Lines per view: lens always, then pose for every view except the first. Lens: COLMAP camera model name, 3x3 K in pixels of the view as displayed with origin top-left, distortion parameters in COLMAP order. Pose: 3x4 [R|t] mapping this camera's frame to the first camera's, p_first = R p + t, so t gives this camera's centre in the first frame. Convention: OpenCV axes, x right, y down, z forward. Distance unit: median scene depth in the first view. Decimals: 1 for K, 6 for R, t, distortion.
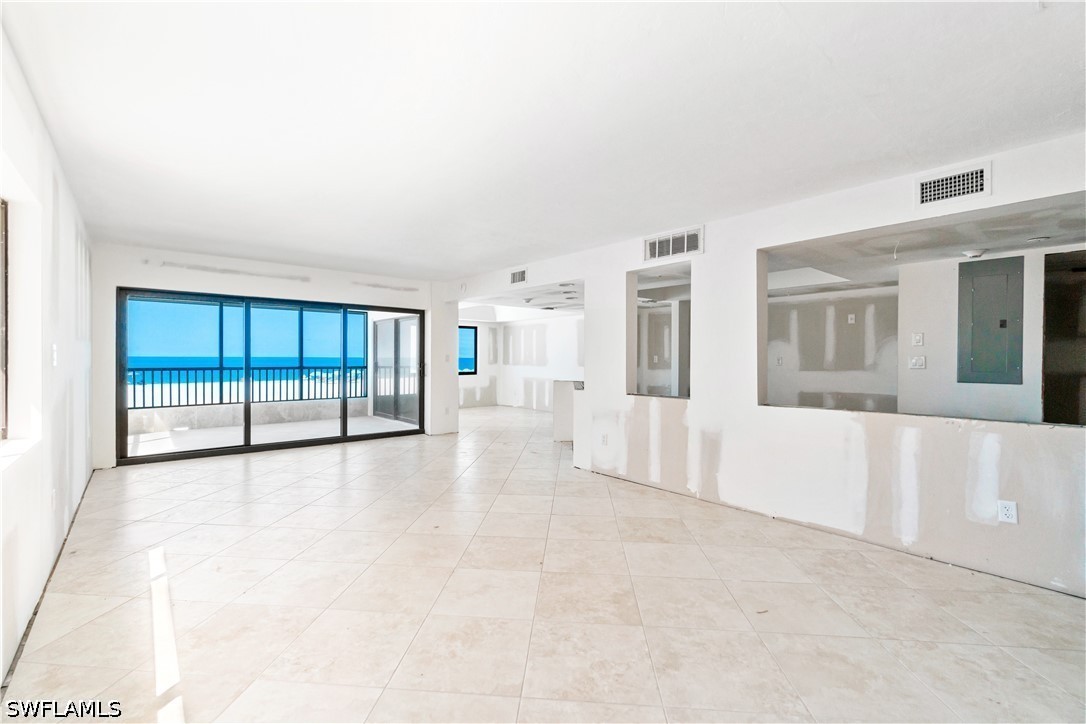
lens RADIAL K [[465.9, 0, 541.8], [0, 465.9, 359.0], [0, 0, 1]] dist [-0.004426, 0.000151]
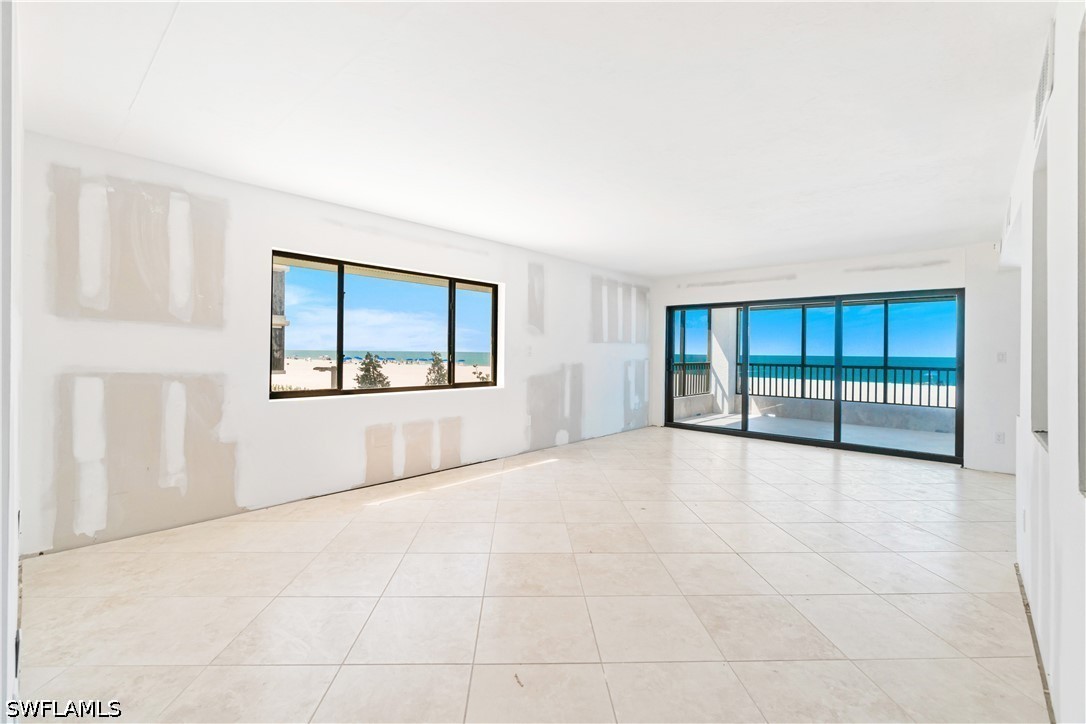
lens RADIAL K [[477.0, 0, 541.8], [0, 477.0, 353.4], [0, 0, 1]] dist [-0.001405, 0.000402]
pose [[0.115292, -0.001326, -0.993331, 0.383696], [-0.011702, 0.999928, -0.002693, 0.002727], [0.993263, 0.011934, 0.115268, 0.286683]]
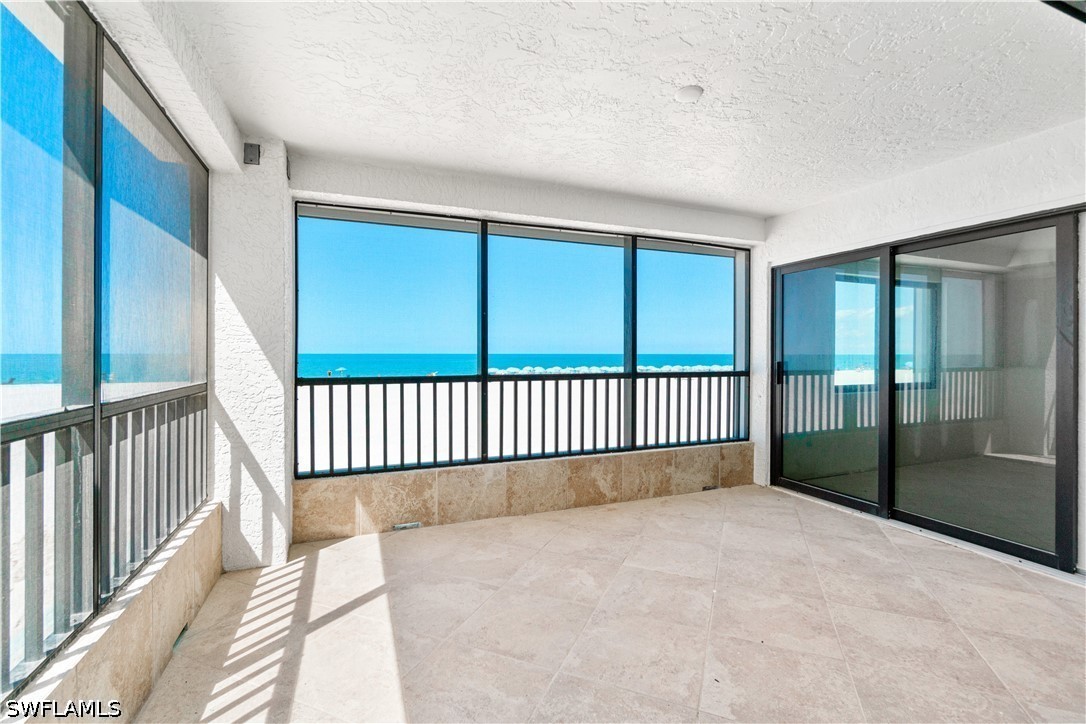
lens RADIAL K [[477.0, 0, 541.8], [0, 477.0, 353.4], [0, 0, 1]] dist [-0.001405, 0.000402]
pose [[0.945756, -0.003336, -0.324862, -0.544355], [0.002454, 0.999992, -0.003127, -0.000617], [0.324870, 0.002160, 0.945756, 0.661480]]
